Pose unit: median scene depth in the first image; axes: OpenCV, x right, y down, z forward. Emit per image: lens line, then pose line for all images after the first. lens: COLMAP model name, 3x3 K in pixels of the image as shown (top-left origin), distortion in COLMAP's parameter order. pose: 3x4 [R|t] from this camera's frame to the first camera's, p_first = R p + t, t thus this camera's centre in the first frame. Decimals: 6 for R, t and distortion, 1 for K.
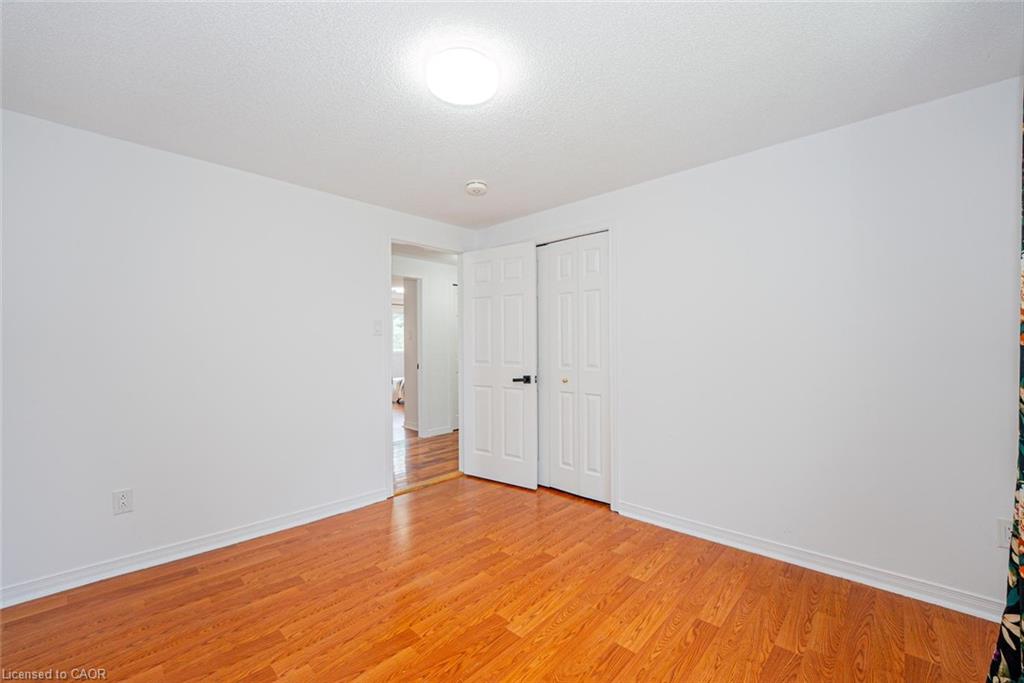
lens RADIAL K [[426.7, 0, 510.2], [0, 426.7, 344.0], [0, 0, 1]] dist [-0.034405, 0.004734]
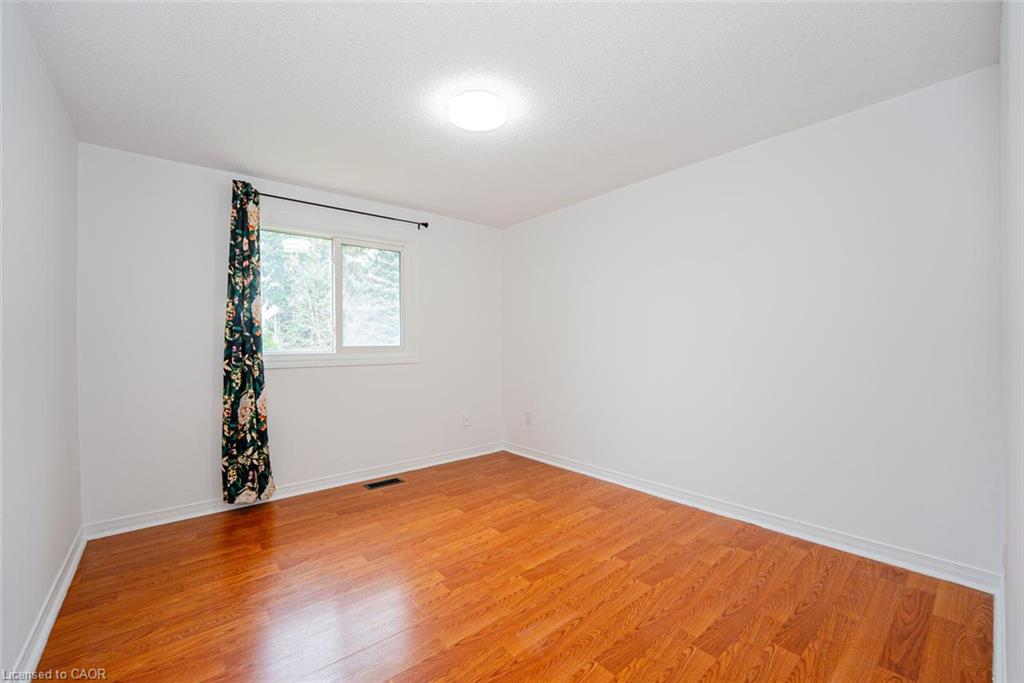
lens RADIAL K [[426.7, 0, 510.2], [0, 426.7, 344.0], [0, 0, 1]] dist [-0.034405, 0.004734]
pose [[-0.993325, 0.019042, 0.113766, -0.307557], [0.017040, 0.999683, -0.018546, 0.065326], [-0.114083, -0.016483, -0.993334, 2.021907]]
